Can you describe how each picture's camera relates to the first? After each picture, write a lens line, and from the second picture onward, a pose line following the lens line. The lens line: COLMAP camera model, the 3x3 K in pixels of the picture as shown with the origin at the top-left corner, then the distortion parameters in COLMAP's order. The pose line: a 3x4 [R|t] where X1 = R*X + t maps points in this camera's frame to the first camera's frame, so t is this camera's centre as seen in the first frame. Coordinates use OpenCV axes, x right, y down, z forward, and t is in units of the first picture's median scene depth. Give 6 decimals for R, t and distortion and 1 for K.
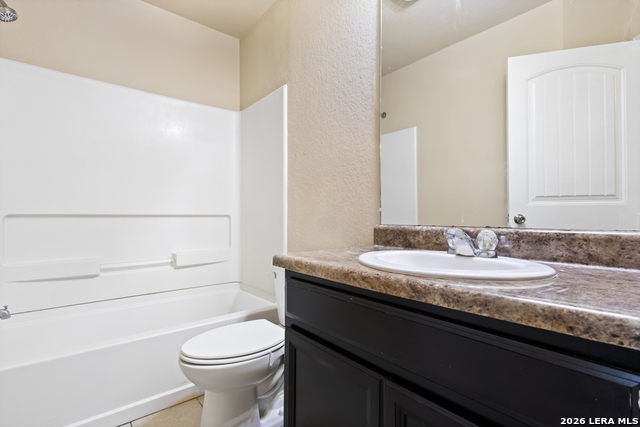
lens RADIAL K [[303.8, 0, 319.0], [0, 303.8, 214.5], [0, 0, 1]] dist [0.005171, 0.001820]
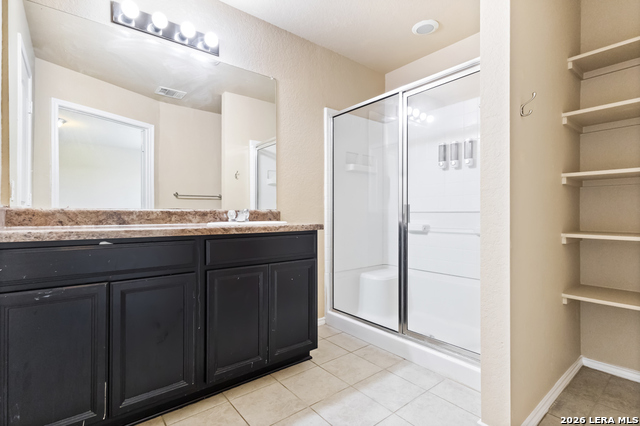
lens RADIAL K [[303.8, 0, 318.5], [0, 303.8, 213.2], [0, 0, 1]] dist [0.005171, 0.001820]
pose [[0.008358, 0.007356, 0.999938, -1.072142], [0.000054, 0.999973, -0.007357, 0.072456], [-0.999965, 0.000116, 0.008358, 0.131367]]
